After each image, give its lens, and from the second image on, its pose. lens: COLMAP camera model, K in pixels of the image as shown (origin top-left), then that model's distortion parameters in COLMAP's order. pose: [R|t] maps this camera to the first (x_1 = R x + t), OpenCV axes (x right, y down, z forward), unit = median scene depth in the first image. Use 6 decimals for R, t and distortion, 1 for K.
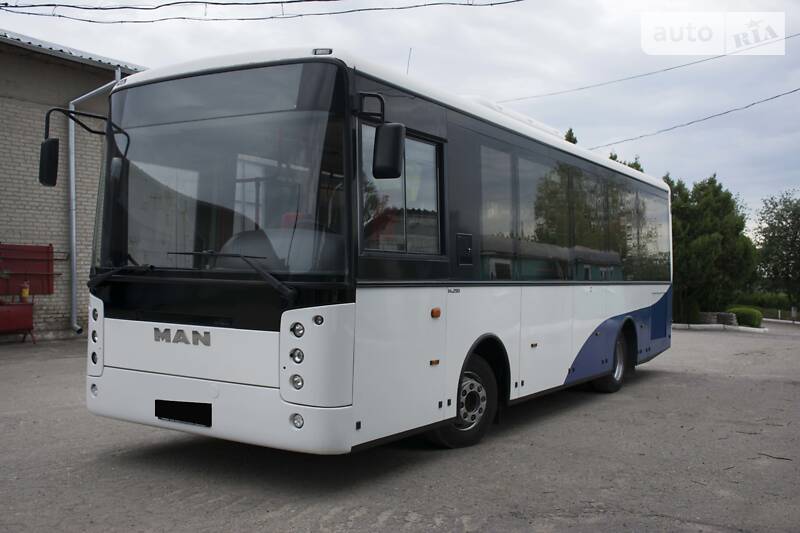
lens RADIAL K [[885.9, 0, 399.2], [0, 885.9, 265.9], [0, 0, 1]] dist [-0.007560, 0.000000]
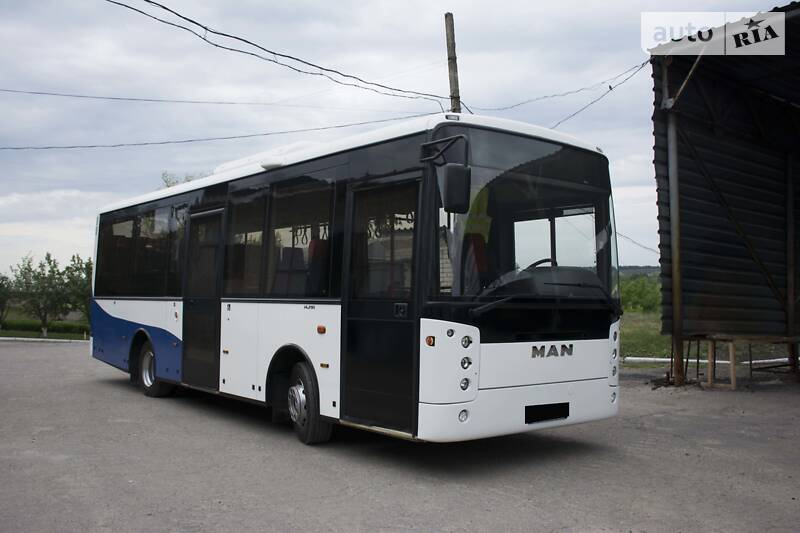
lens RADIAL K [[697.7, 0, 397.3], [0, 697.7, 266.5], [0, 0, 1]] dist [0.006701, 0.001542]
pose [[0.329371, 0.021069, 0.943965, -1.237677], [-0.009527, 0.999774, -0.018991, -0.018061], [-0.944152, -0.002738, 0.329498, 0.875928]]
